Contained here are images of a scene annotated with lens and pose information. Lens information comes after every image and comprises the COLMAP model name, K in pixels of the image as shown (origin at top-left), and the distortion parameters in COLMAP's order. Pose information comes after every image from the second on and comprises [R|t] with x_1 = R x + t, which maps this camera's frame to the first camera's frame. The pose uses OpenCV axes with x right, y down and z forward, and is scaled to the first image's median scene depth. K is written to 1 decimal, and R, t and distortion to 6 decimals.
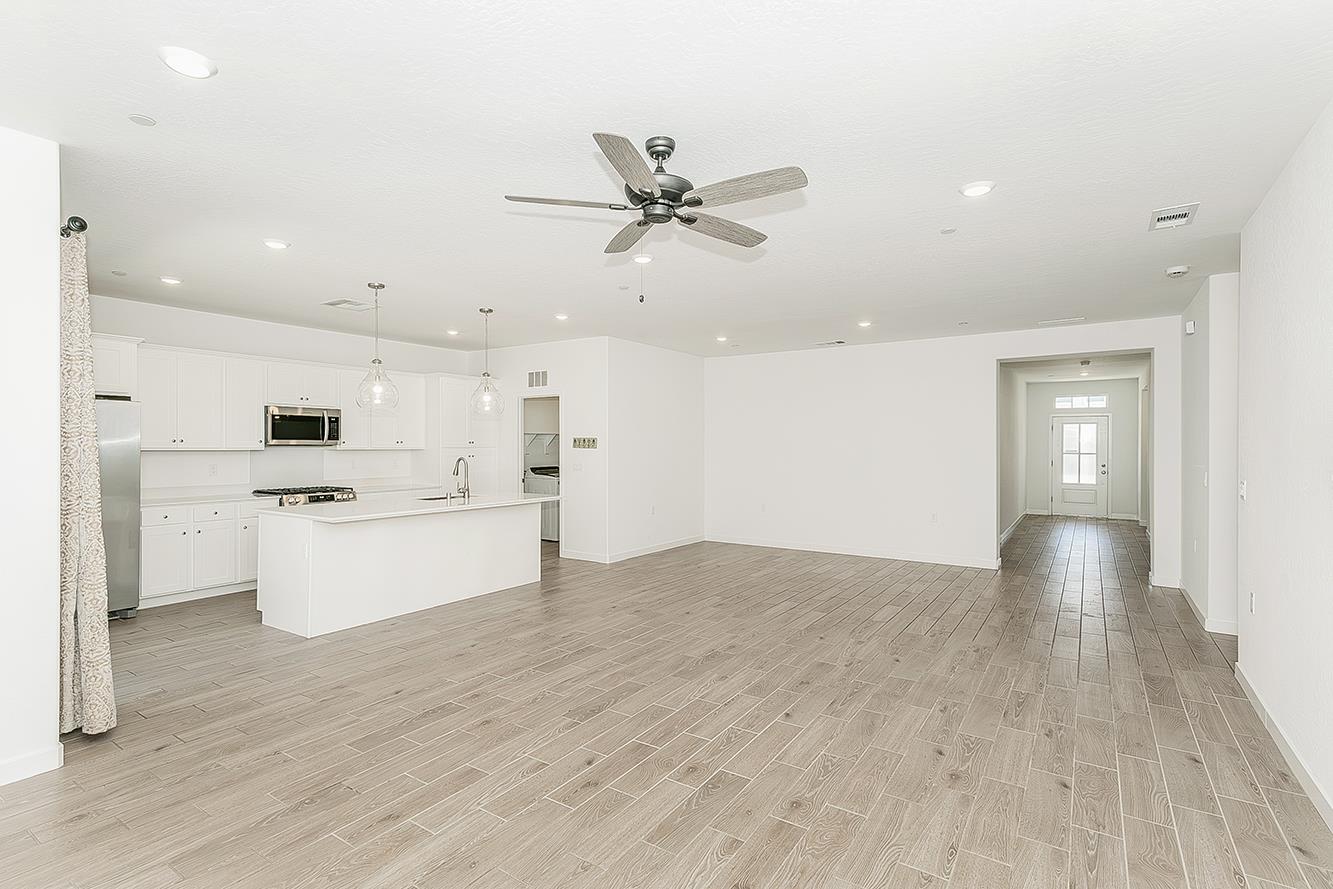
lens RADIAL K [[644.2, 0, 663.7], [0, 644.2, 446.8], [0, 0, 1]] dist [0.002029, 0.000230]
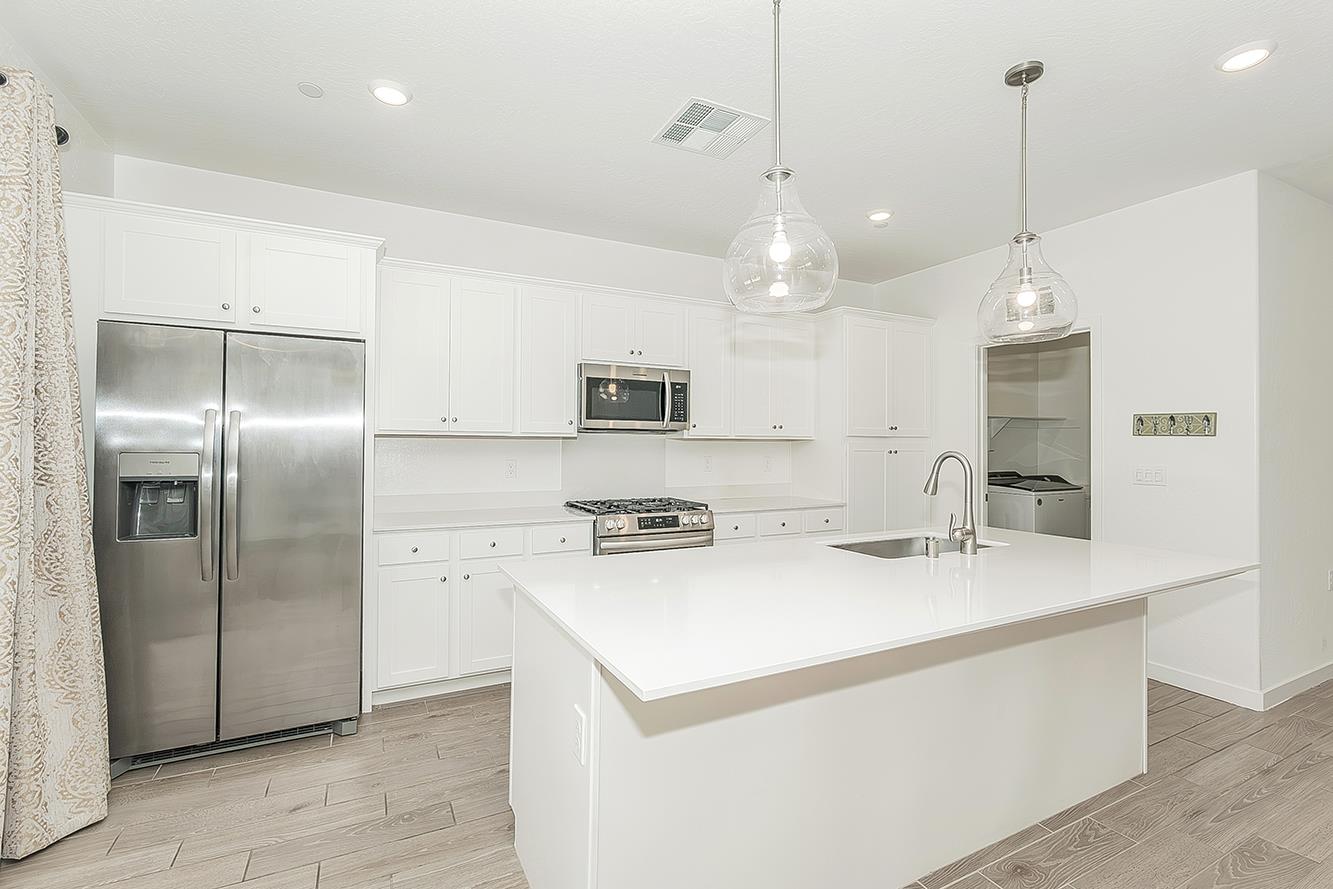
lens RADIAL K [[595.2, 0, 664.4], [0, 595.2, 434.0], [0, 0, 1]] dist [-0.000821, 0.000241]
pose [[0.871440, -0.004199, -0.490484, -0.261565], [-0.005377, 0.999821, -0.018114, 0.011516], [0.490472, 0.018422, 0.871262, 0.529350]]
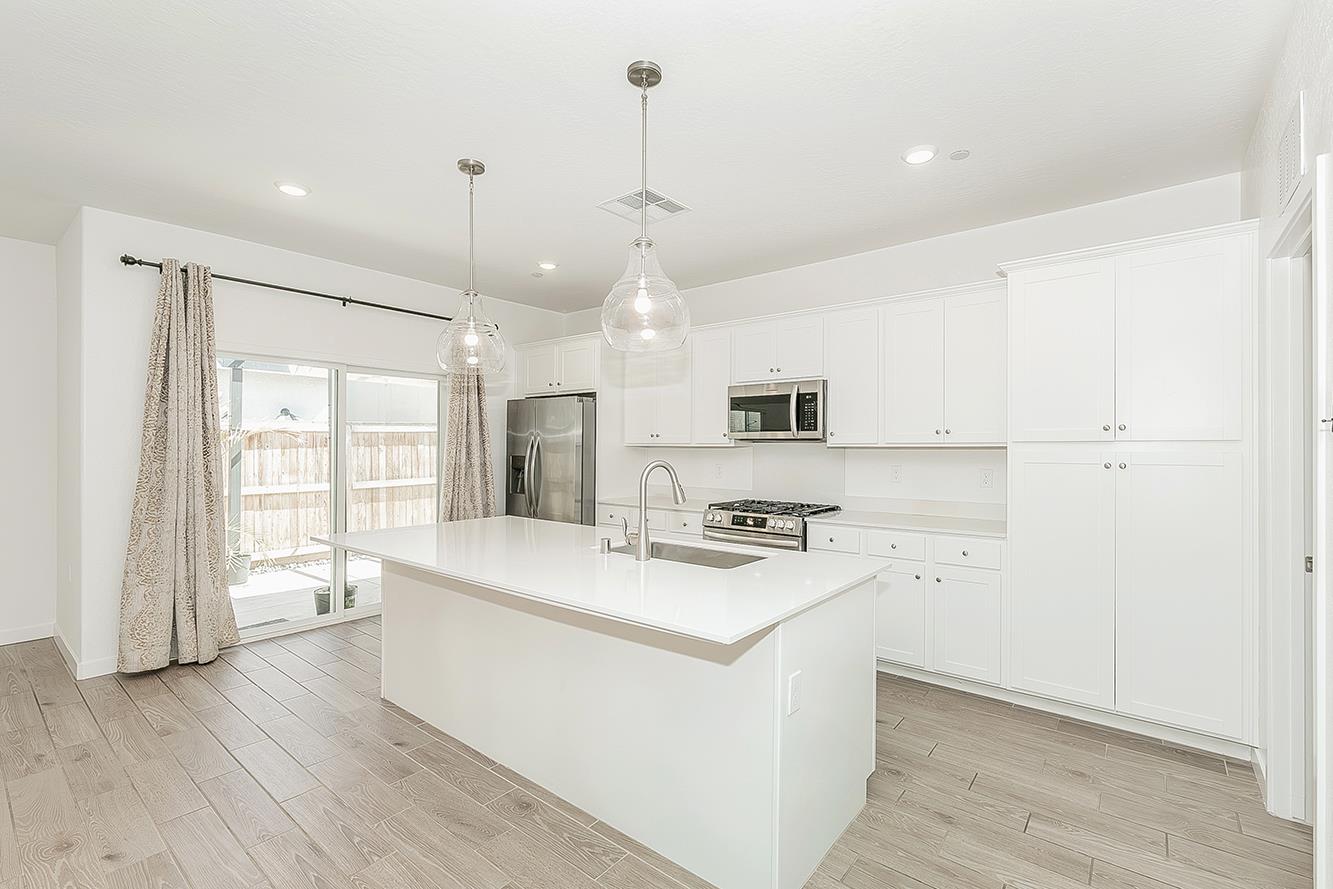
lens RADIAL K [[595.2, 0, 692.9], [0, 595.2, 447.4], [0, 0, 1]] dist [-0.000821, 0.000241]
pose [[-0.084525, -0.009366, -0.996377, 0.062989], [-0.009404, 0.999919, -0.008601, 0.011796], [0.996377, 0.008643, -0.084606, 0.966627]]
